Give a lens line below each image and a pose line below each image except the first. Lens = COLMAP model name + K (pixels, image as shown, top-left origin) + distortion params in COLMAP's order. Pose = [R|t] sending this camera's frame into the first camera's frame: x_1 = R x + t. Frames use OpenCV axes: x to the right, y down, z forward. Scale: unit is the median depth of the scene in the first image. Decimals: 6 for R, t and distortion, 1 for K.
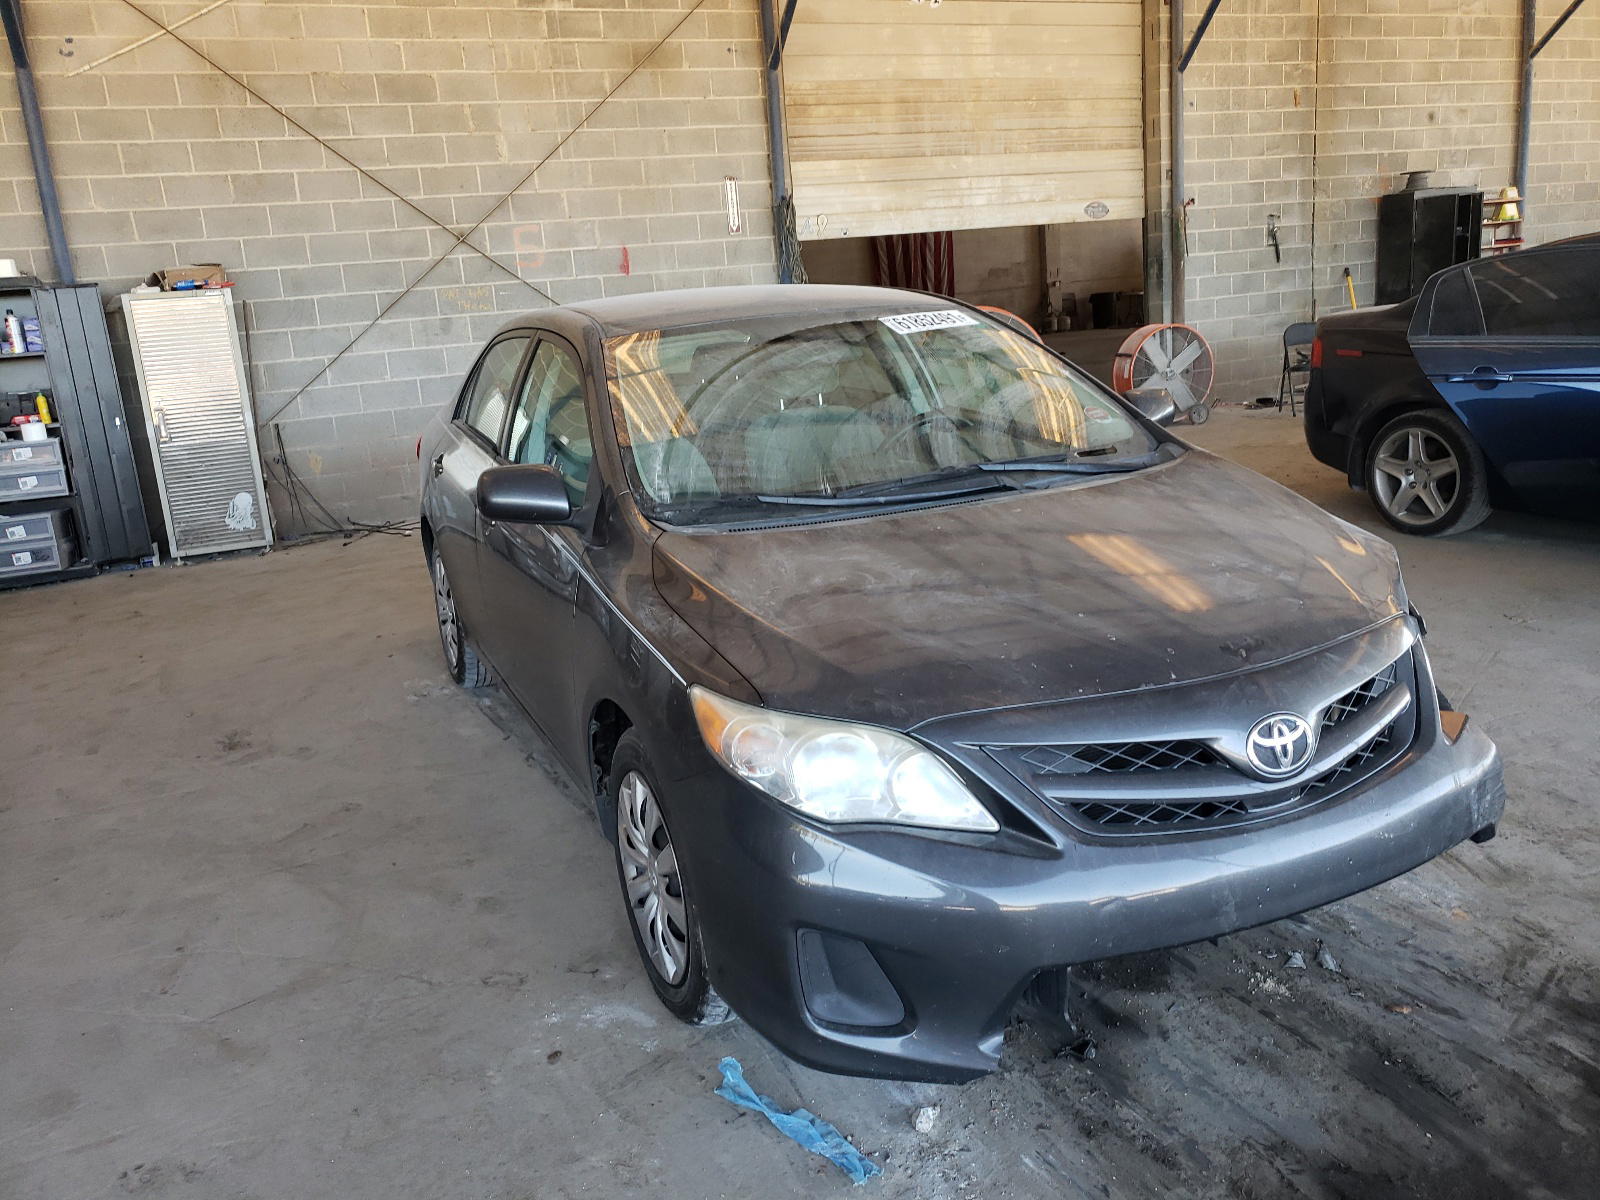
lens RADIAL K [[1253.6, 0, 773.6], [0, 1253.6, 587.7], [0, 0, 1]] dist [0.001315, 0.011518]
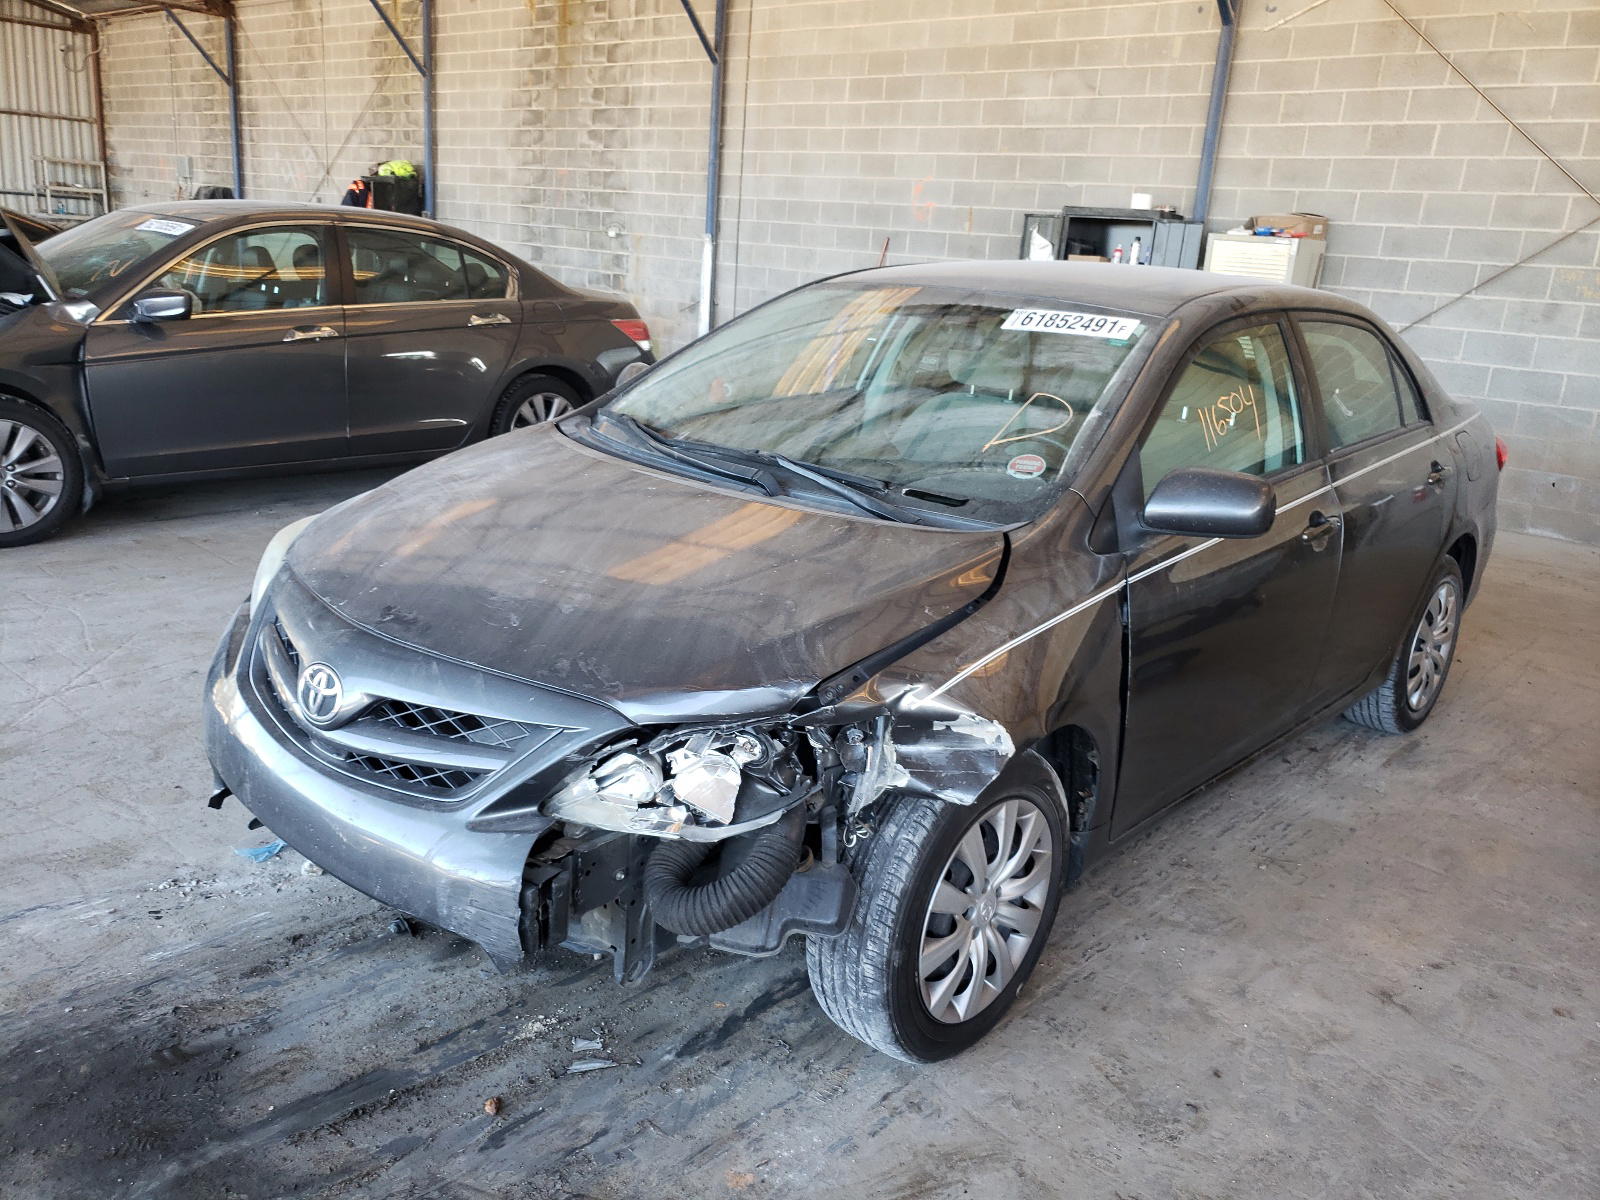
lens RADIAL K [[1253.6, 0, 790.2], [0, 1253.6, 606.7], [0, 0, 1]] dist [0.001315, 0.011518]
pose [[0.390993, 0.351958, -0.850441, 0.384435], [-0.306221, 0.921102, 0.240415, -0.085333], [0.867959, 0.166423, 0.467922, 0.224202]]
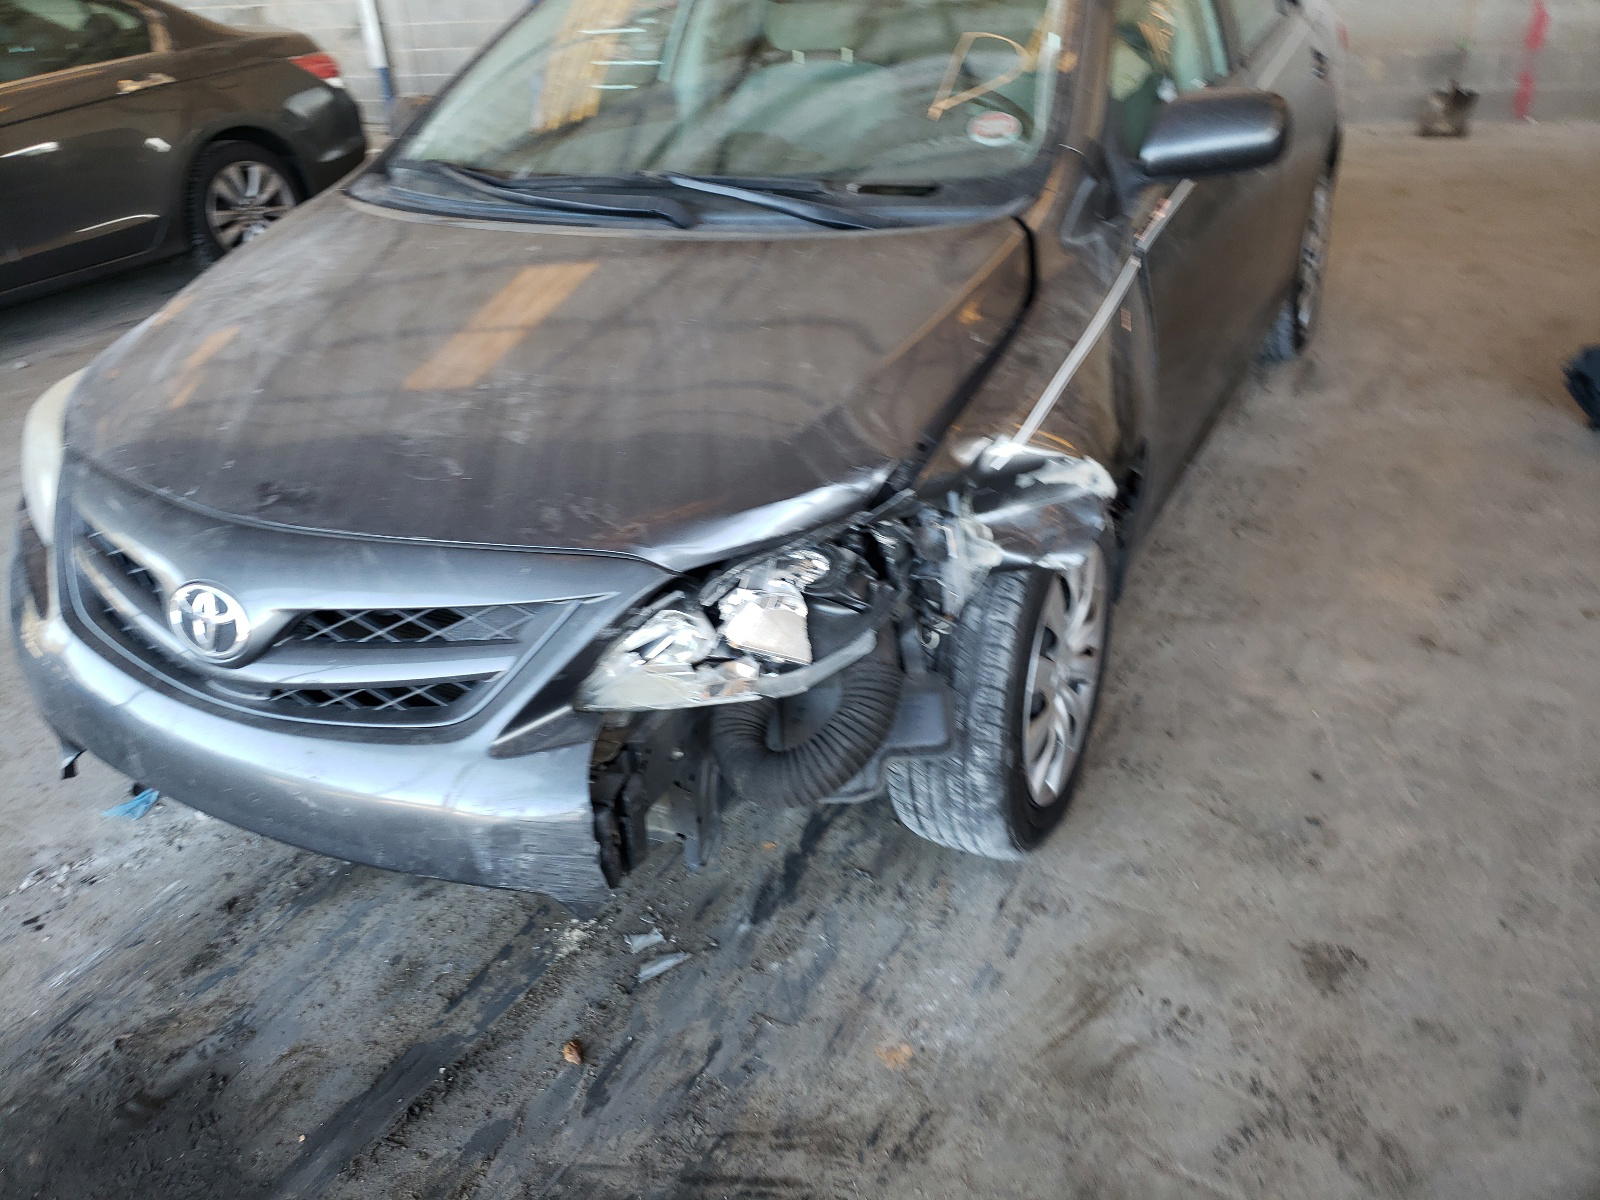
lens RADIAL K [[1253.6, 0, 754.6], [0, 1253.6, 581.4], [0, 0, 1]] dist [0.001315, 0.011518]
pose [[0.605668, 0.397151, -0.689520, 0.302374], [-0.154954, 0.908817, 0.387352, -0.066386], [0.780484, -0.127763, 0.611981, 0.213097]]
